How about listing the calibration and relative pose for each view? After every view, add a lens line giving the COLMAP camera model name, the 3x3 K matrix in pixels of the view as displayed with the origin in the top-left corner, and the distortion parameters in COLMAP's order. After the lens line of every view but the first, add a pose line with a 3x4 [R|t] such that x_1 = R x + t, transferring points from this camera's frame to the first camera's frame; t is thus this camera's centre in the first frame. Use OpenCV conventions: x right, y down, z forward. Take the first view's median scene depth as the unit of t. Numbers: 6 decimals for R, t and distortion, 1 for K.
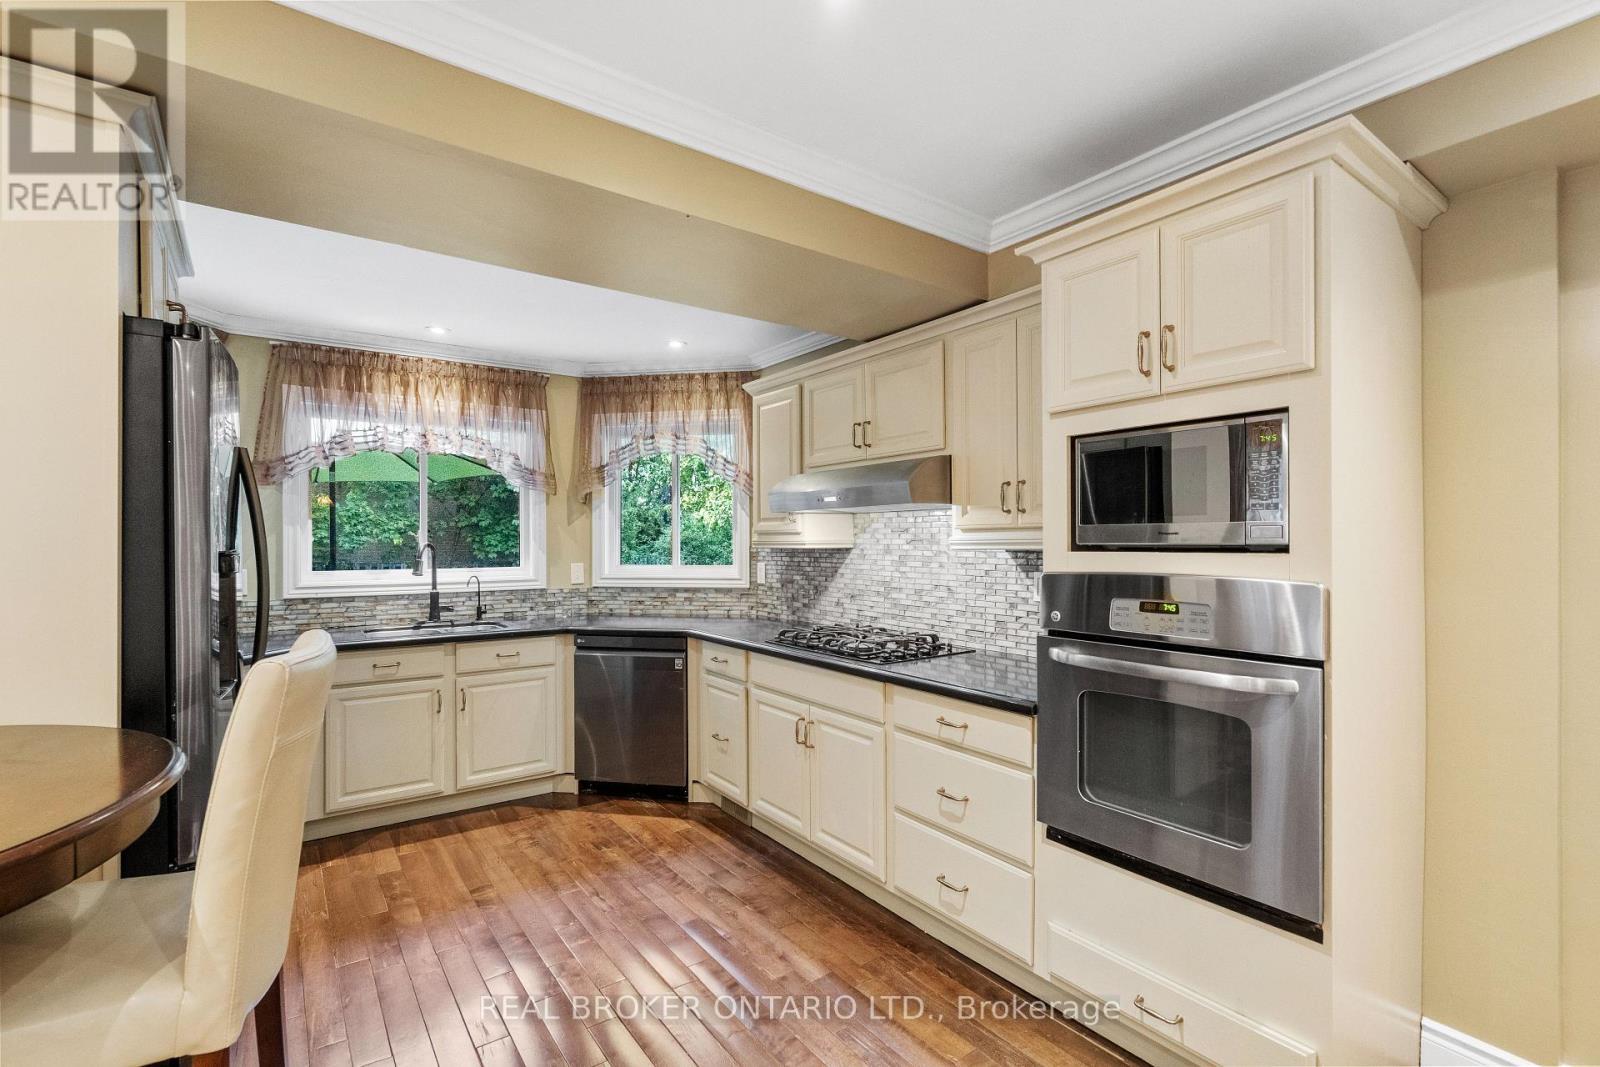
lens RADIAL K [[734.7, 0, 750.4], [0, 734.7, 548.0], [0, 0, 1]] dist [0.001188, 0.003062]
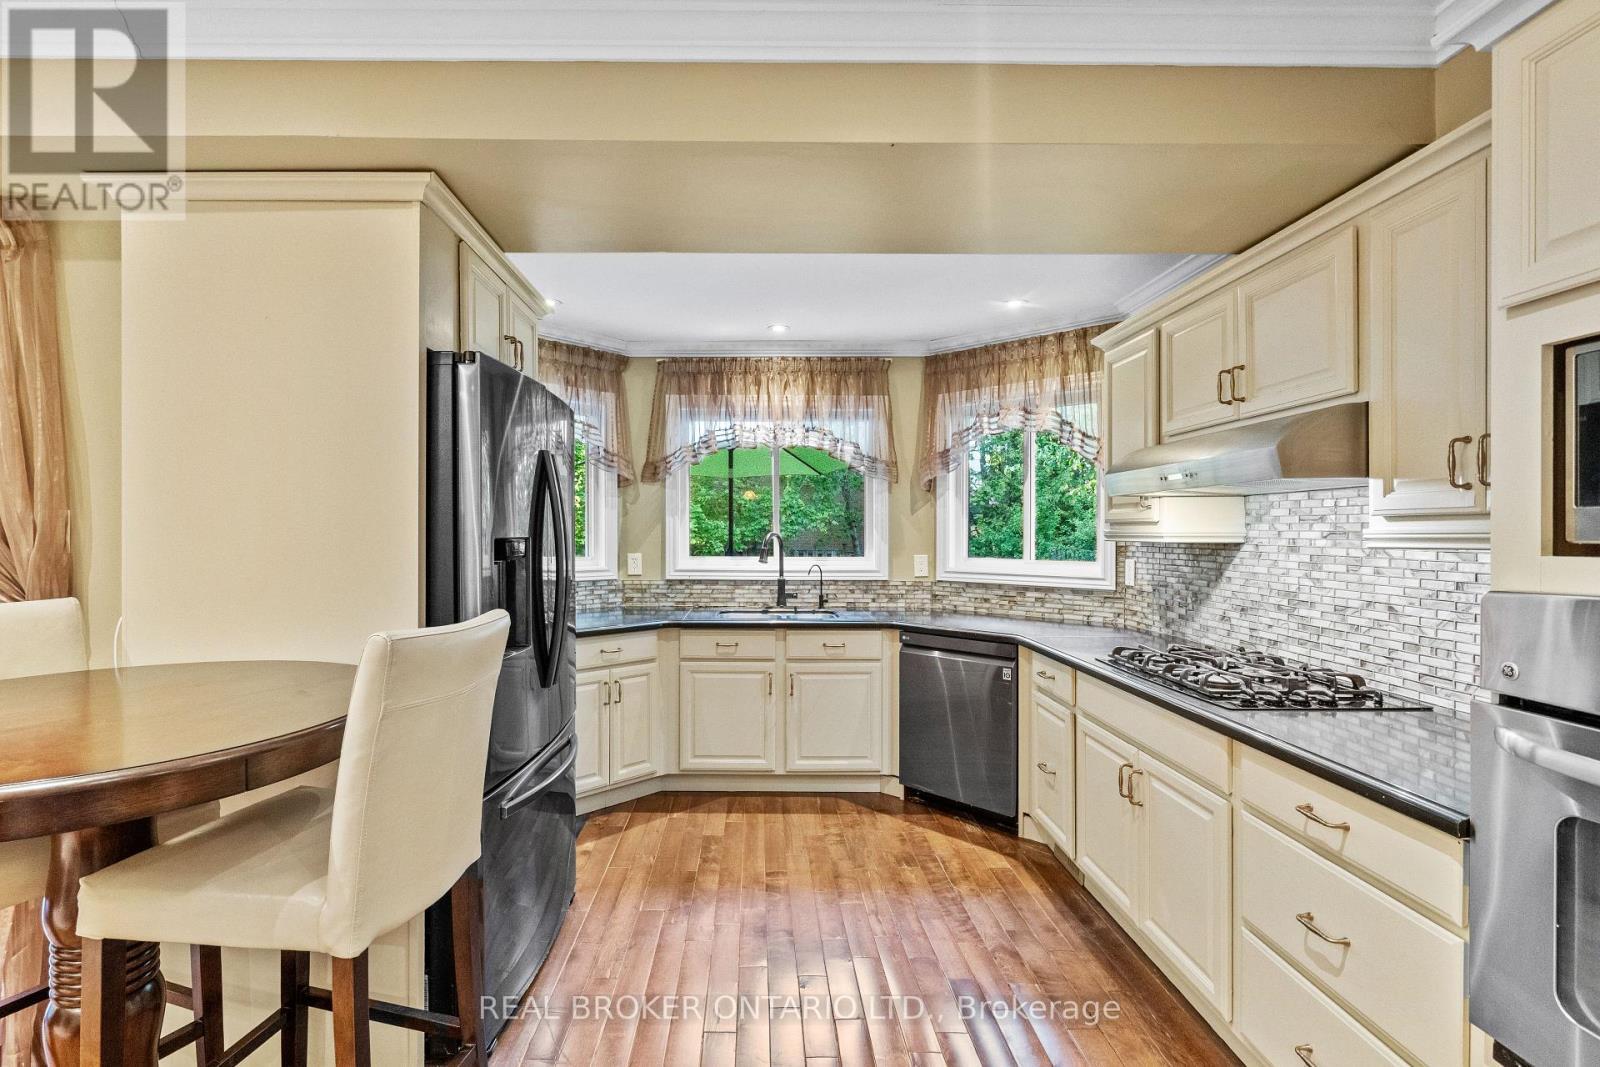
lens RADIAL K [[734.7, 0, 787.4], [0, 734.7, 540.0], [0, 0, 1]] dist [0.001188, 0.003062]
pose [[0.825601, 0.013050, -0.564104, 0.181976], [-0.011766, 0.999913, 0.005911, -0.002200], [0.564132, 0.001757, 0.825683, 0.148085]]
